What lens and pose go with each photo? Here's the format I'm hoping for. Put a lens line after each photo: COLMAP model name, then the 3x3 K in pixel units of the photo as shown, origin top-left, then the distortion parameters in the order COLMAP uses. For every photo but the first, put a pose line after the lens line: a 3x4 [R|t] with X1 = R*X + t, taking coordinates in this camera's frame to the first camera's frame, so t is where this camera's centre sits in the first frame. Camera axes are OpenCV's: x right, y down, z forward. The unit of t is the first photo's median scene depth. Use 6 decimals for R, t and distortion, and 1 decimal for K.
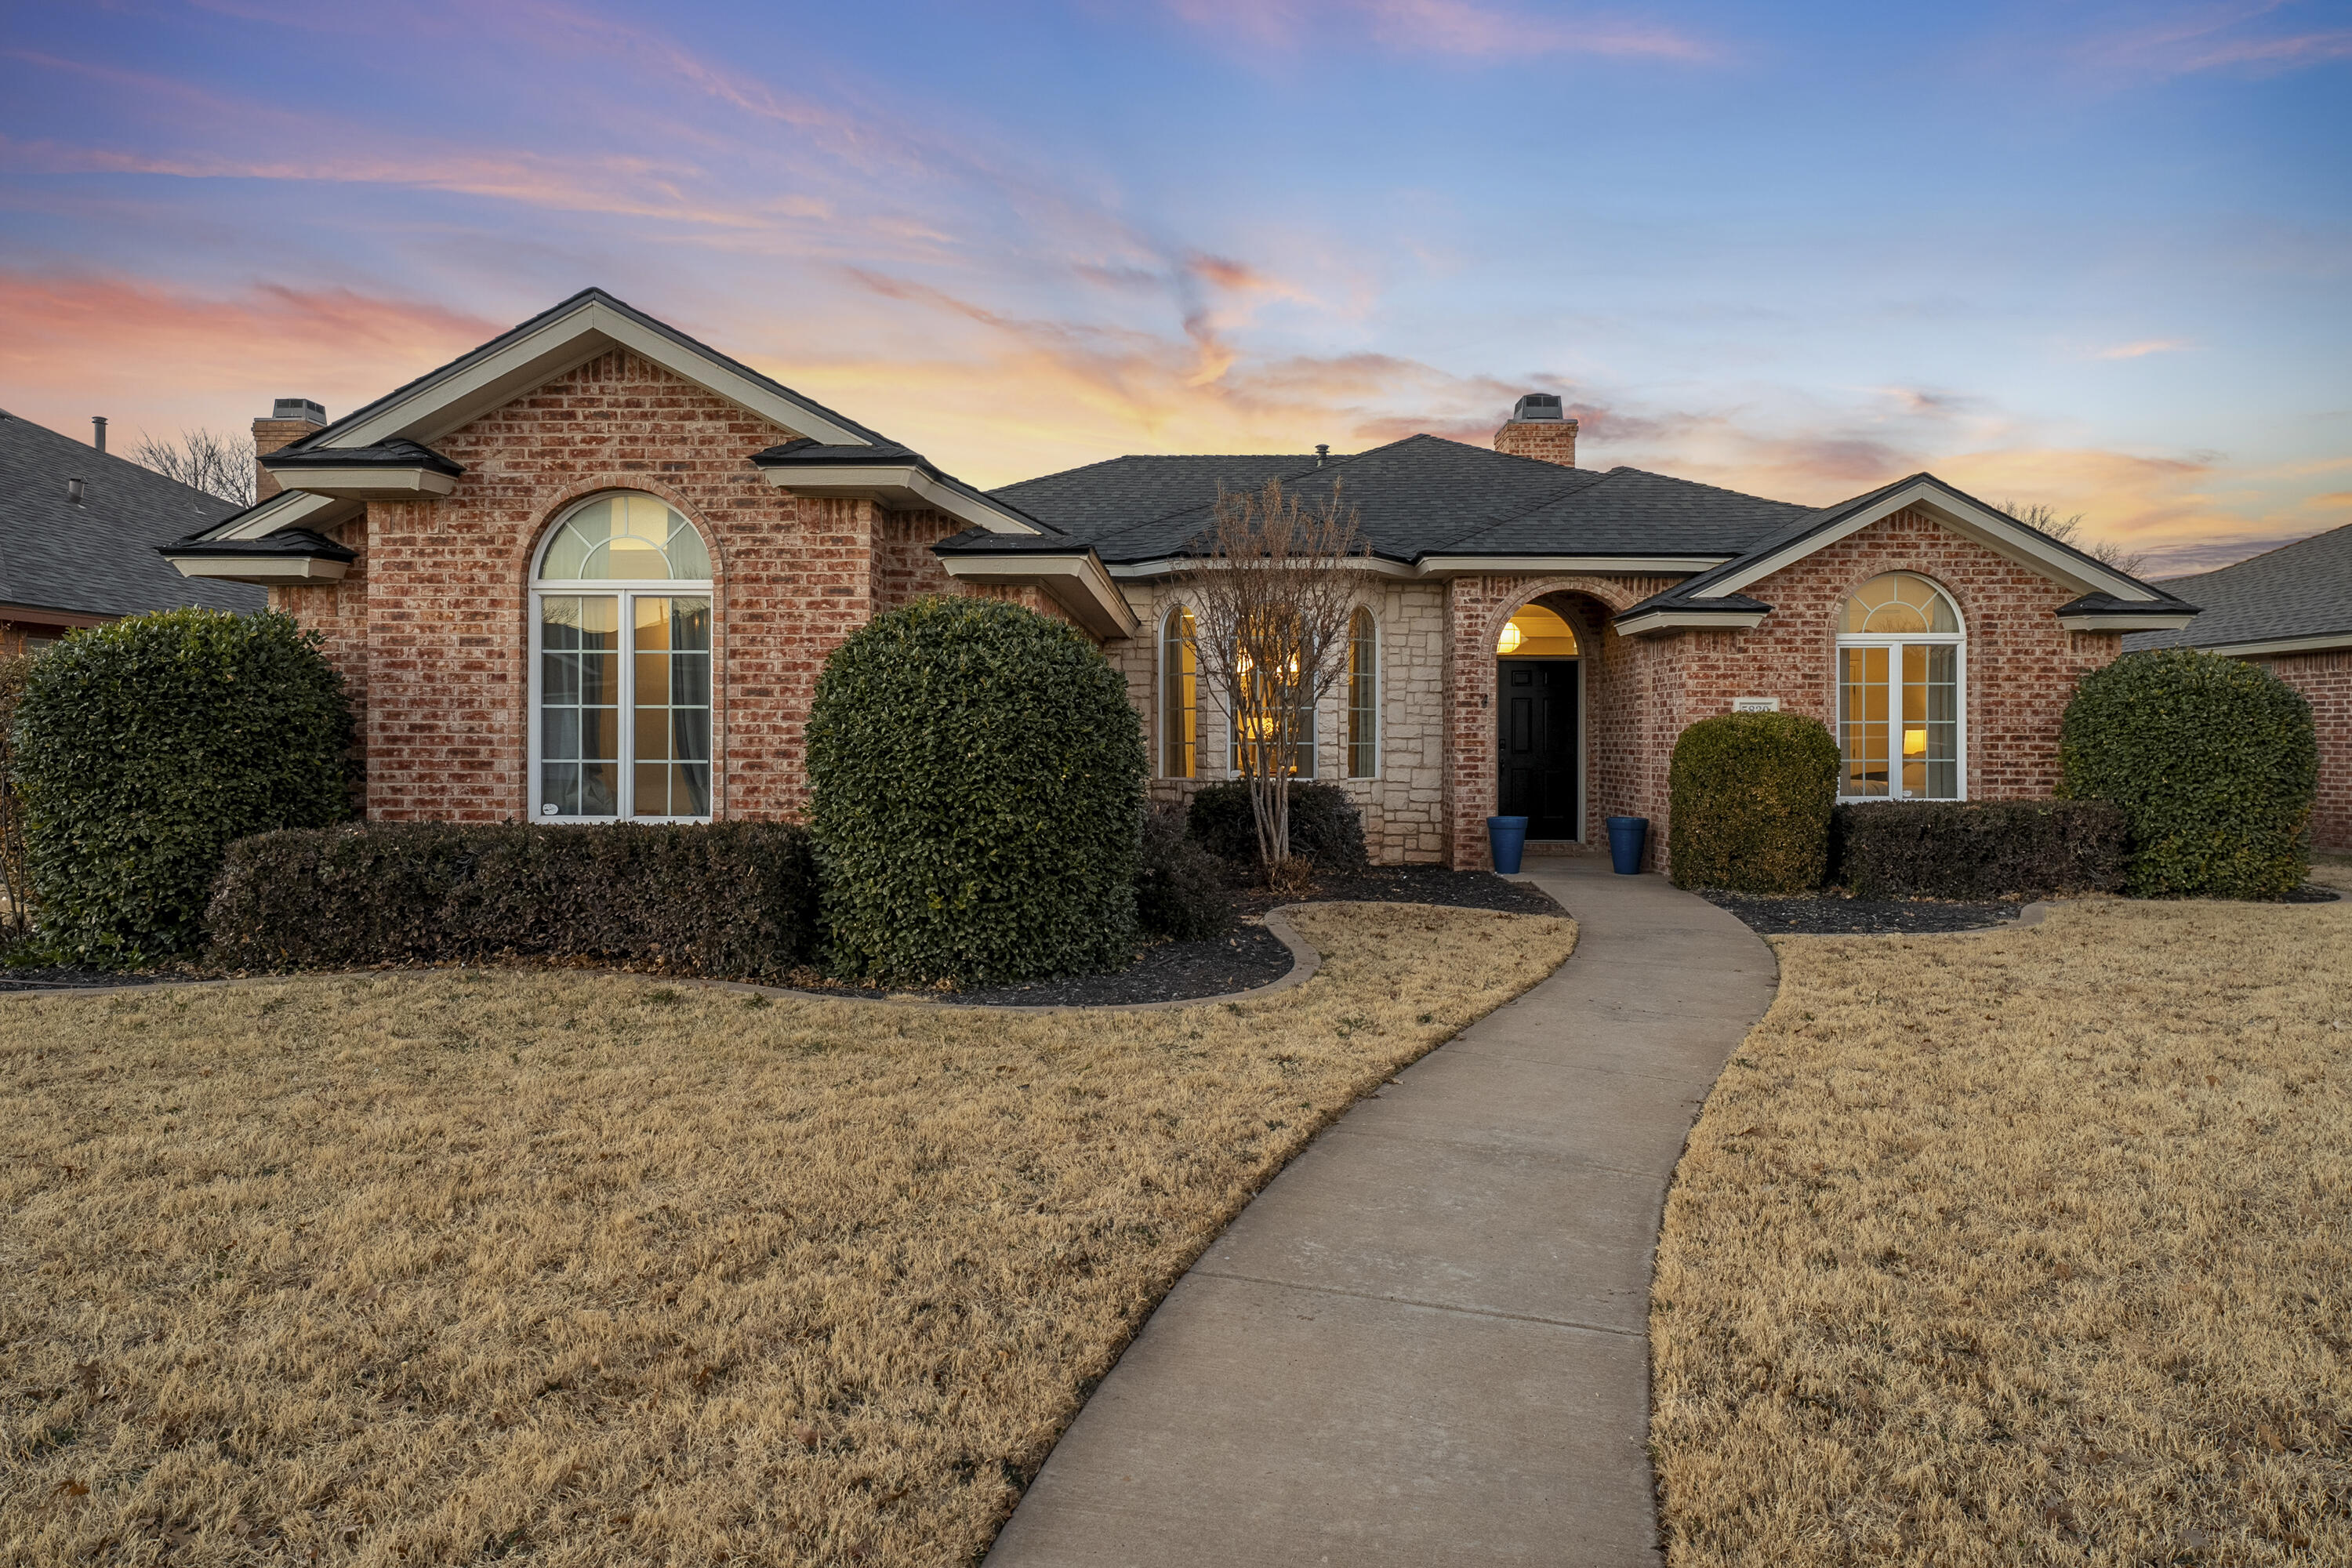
lens RADIAL K [[1339.7, 0, 1176.0], [0, 1339.7, 717.0], [0, 0, 1]] dist [0.000553, 0.000298]
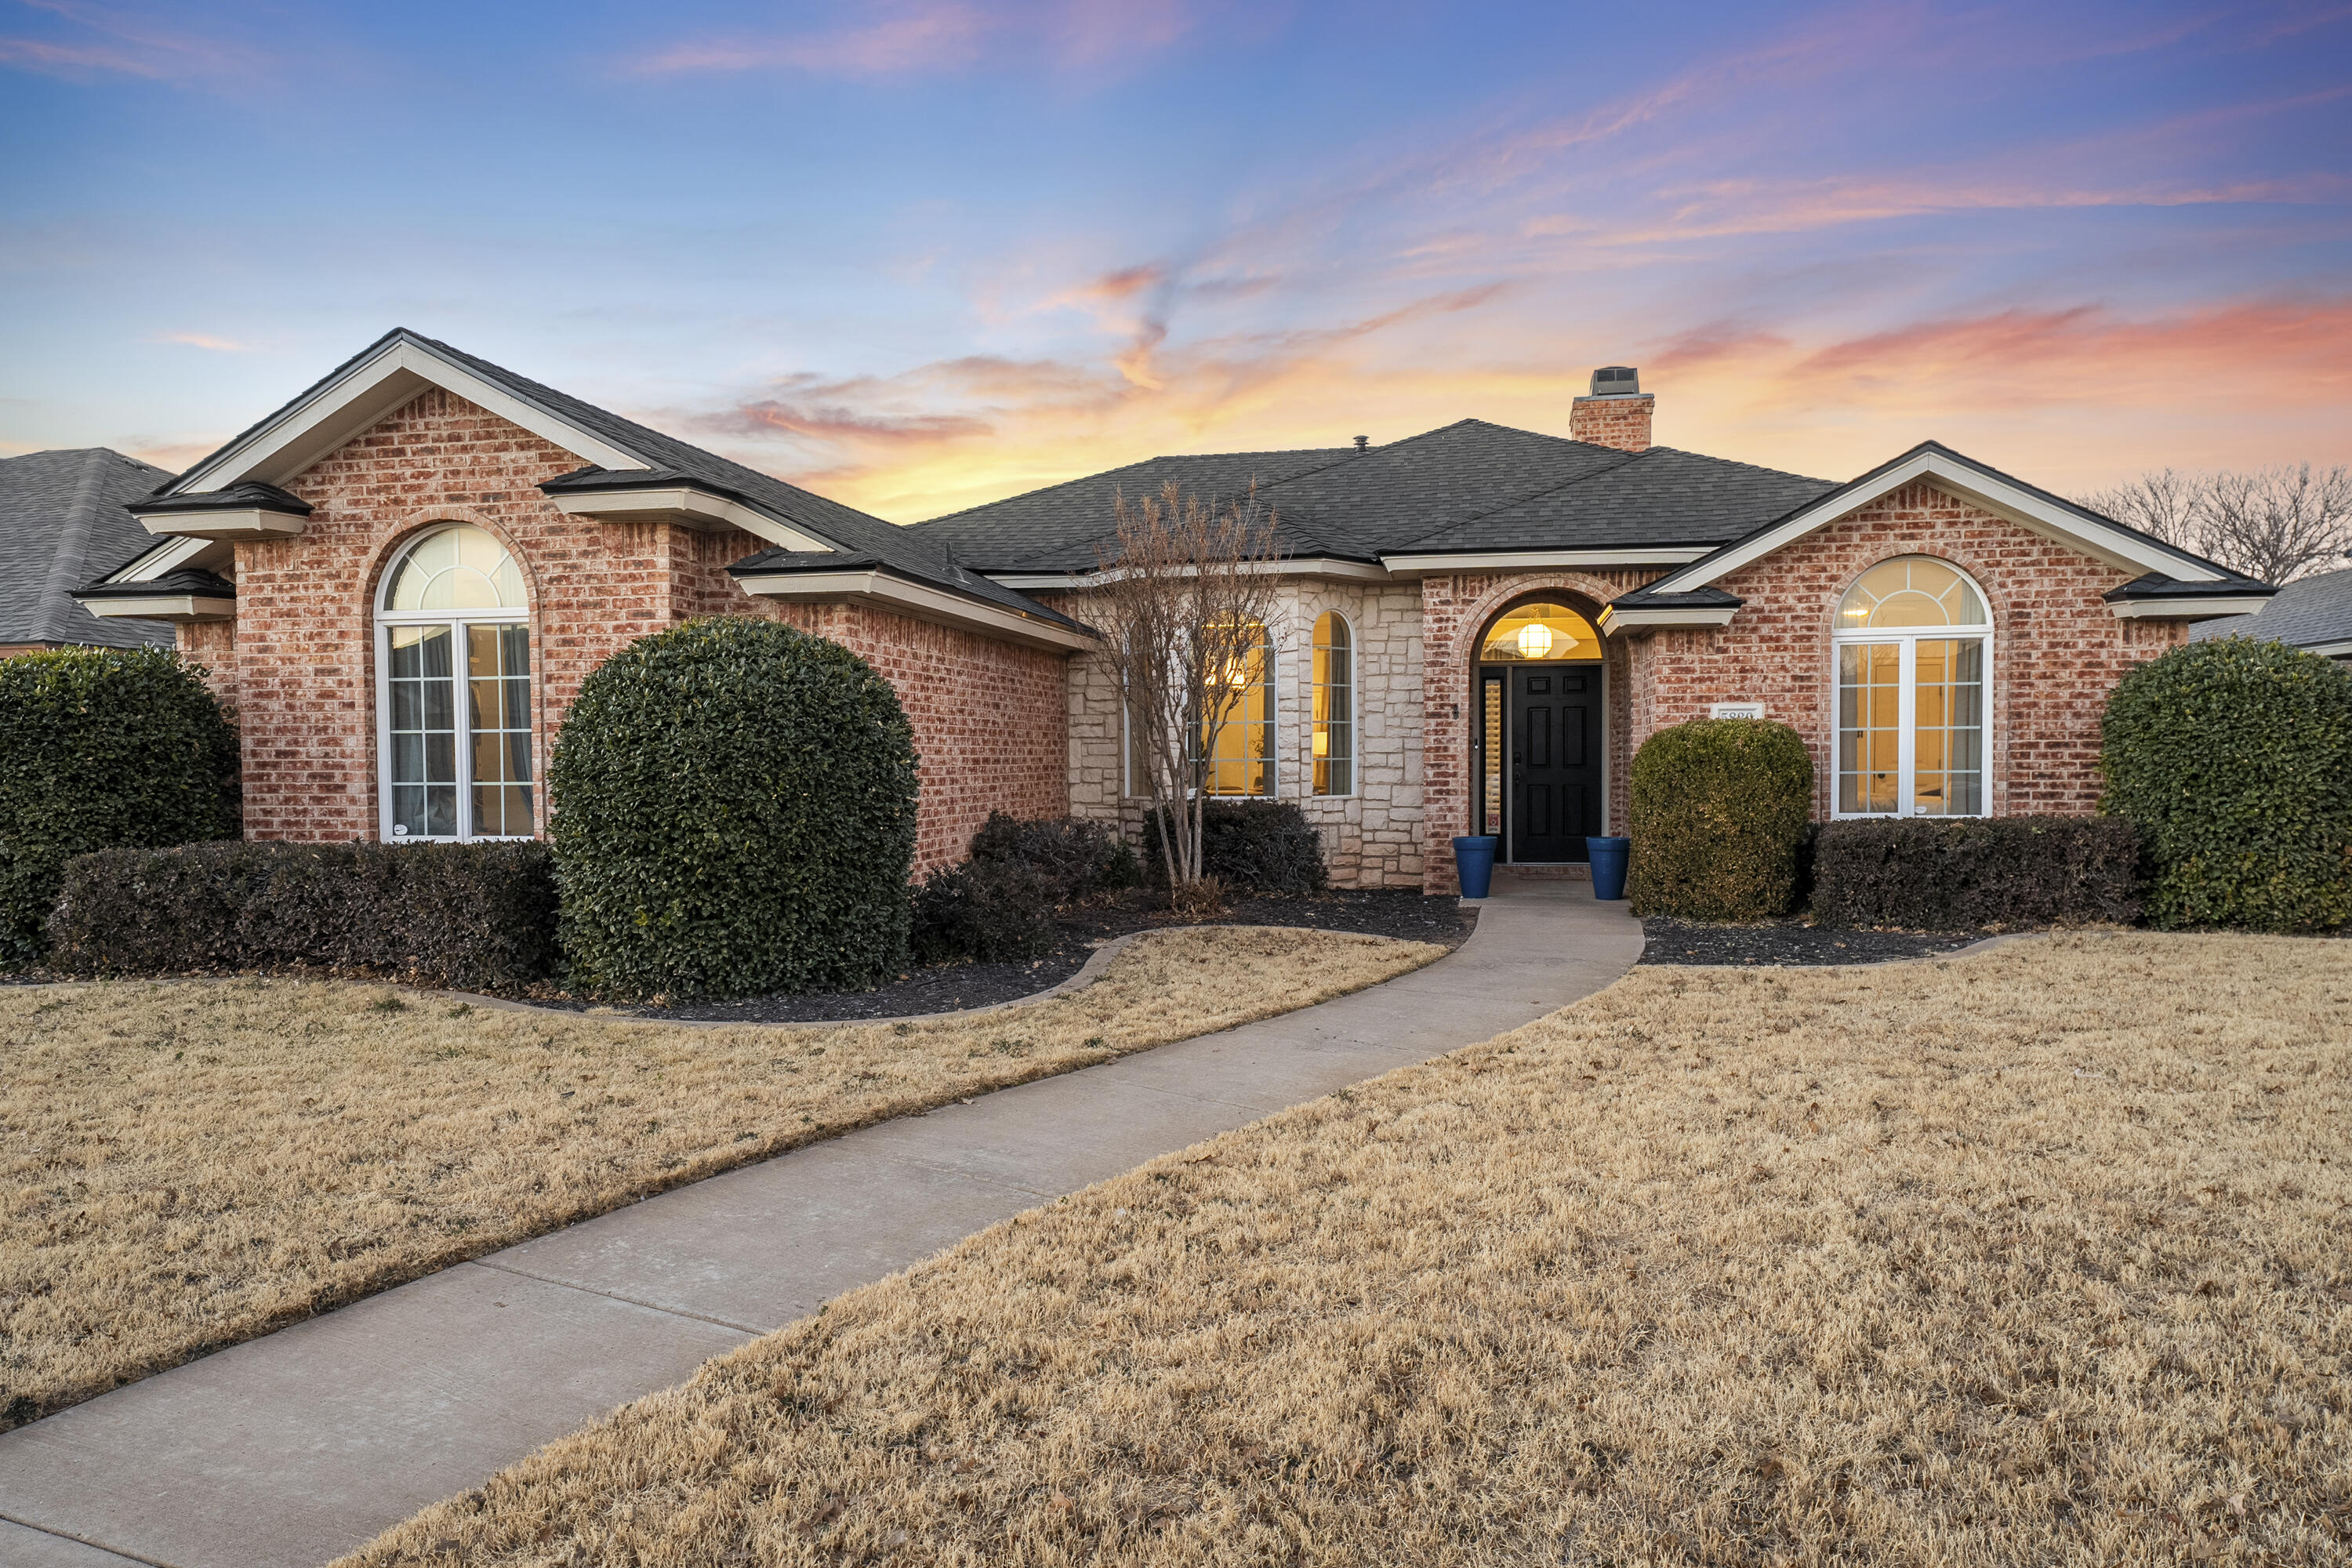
lens RADIAL K [[1429.4, 0, 1176.0], [0, 1429.4, 784.0], [0, 0, 1]] dist [0.000738, 0.000740]
pose [[0.985938, -0.007249, -0.166952, 0.323752], [0.013207, 0.999314, 0.034605, 0.002143], [0.166586, -0.036323, 0.985358, -0.003506]]
